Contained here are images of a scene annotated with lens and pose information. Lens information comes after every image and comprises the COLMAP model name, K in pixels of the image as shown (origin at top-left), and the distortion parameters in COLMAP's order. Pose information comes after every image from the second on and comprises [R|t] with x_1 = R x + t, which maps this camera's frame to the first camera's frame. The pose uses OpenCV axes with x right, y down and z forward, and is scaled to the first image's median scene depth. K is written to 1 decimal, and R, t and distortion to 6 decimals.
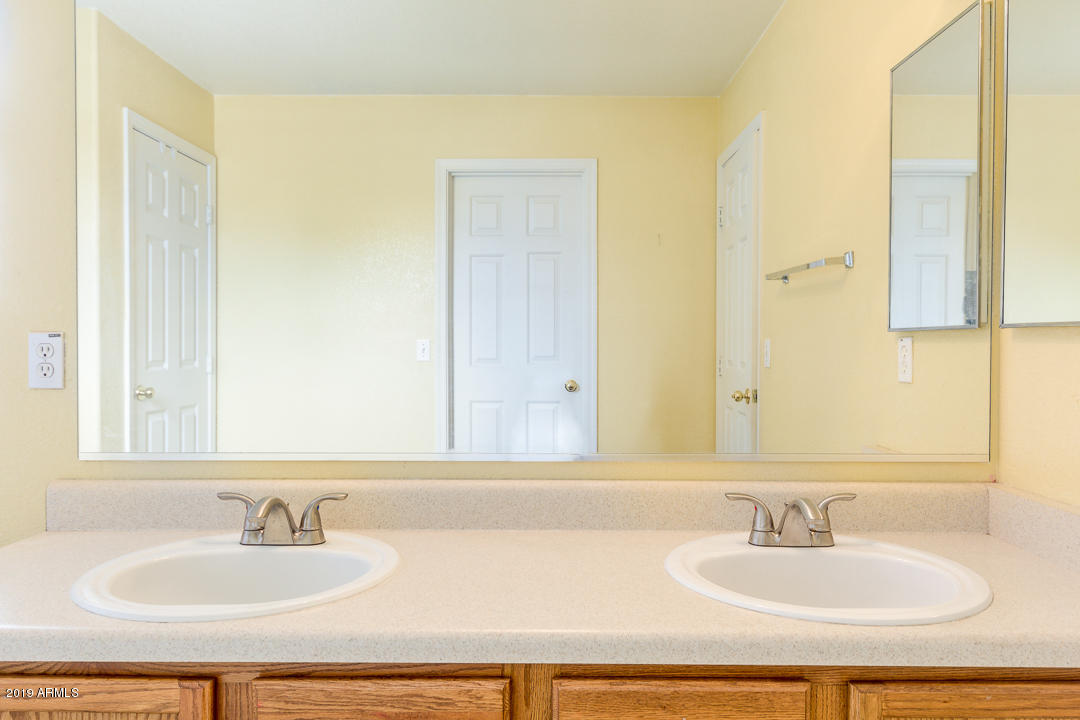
lens RADIAL K [[767.9, 0, 540.0], [0, 767.9, 360.0], [0, 0, 1]] dist [-0.002635, -0.001764]
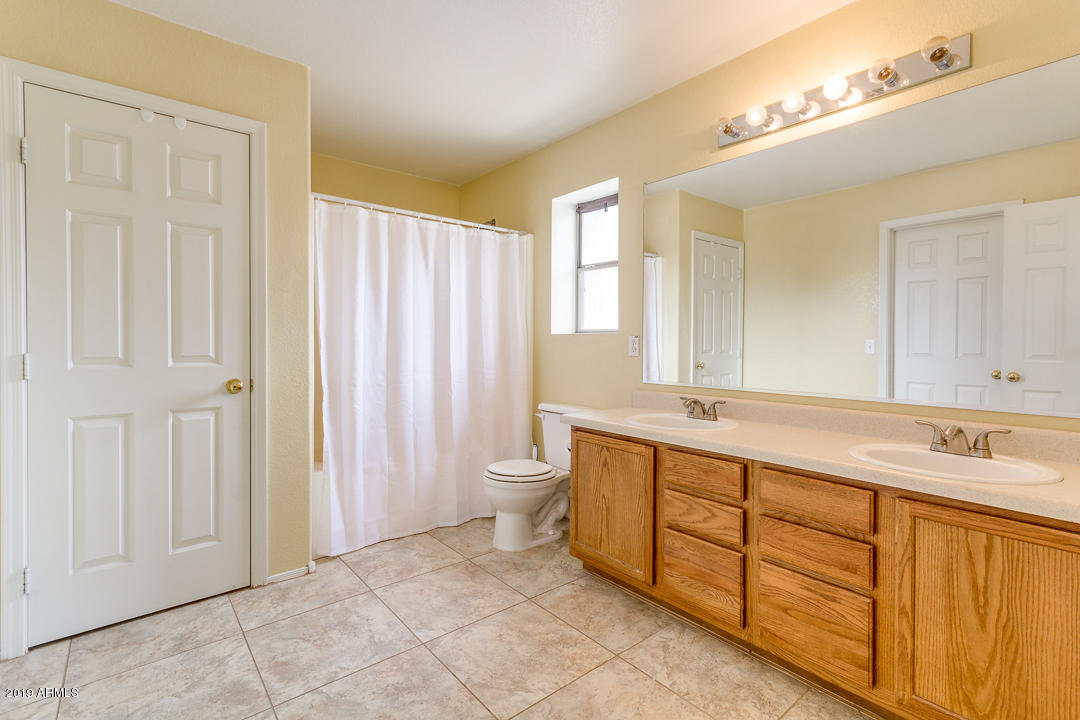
lens RADIAL K [[503.2, 0, 544.4], [0, 503.2, 346.1], [0, 0, 1]] dist [0.001254, 0.000392]
pose [[0.646944, 0.009123, -0.762483, 0.539330], [-0.022975, 0.999708, -0.007533, 0.023071], [0.762191, 0.022391, 0.646965, -0.429737]]
